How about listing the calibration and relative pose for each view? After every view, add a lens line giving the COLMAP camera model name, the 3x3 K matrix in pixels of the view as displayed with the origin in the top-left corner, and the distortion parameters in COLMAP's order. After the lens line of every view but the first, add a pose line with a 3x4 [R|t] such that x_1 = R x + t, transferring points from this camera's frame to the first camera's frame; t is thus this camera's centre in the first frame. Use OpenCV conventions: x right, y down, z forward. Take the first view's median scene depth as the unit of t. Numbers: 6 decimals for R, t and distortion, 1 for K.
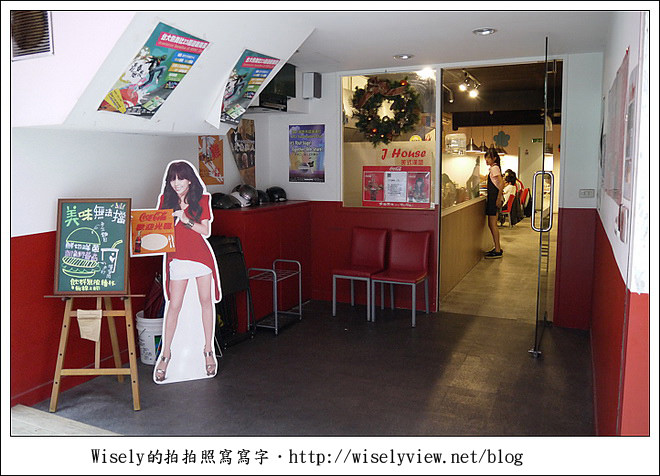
lens RADIAL K [[599.9, 0, 330.0], [0, 599.9, 238.0], [0, 0, 1]] dist [-0.015772, -0.009049]
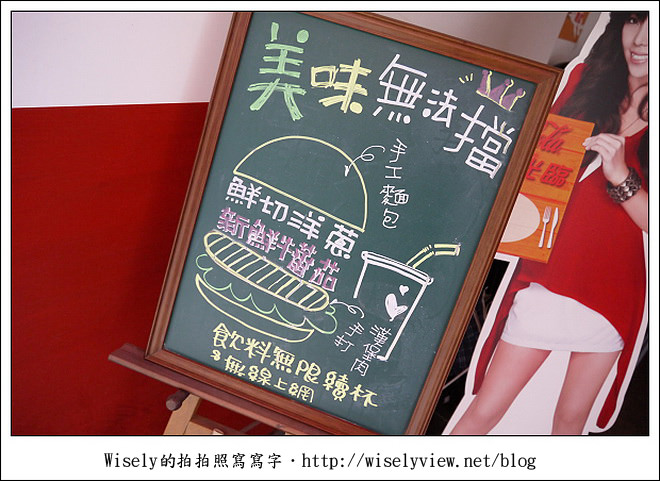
lens RADIAL K [[559.9, 0, 330.0], [0, 559.9, 240.5], [0, 0, 1]] dist [-0.006797, -0.002664]
pose [[0.932126, 0.336591, -0.133592, -0.364982], [-0.283582, 0.907878, 0.308771, -0.049624], [0.225215, -0.249929, 0.941708, 0.787821]]
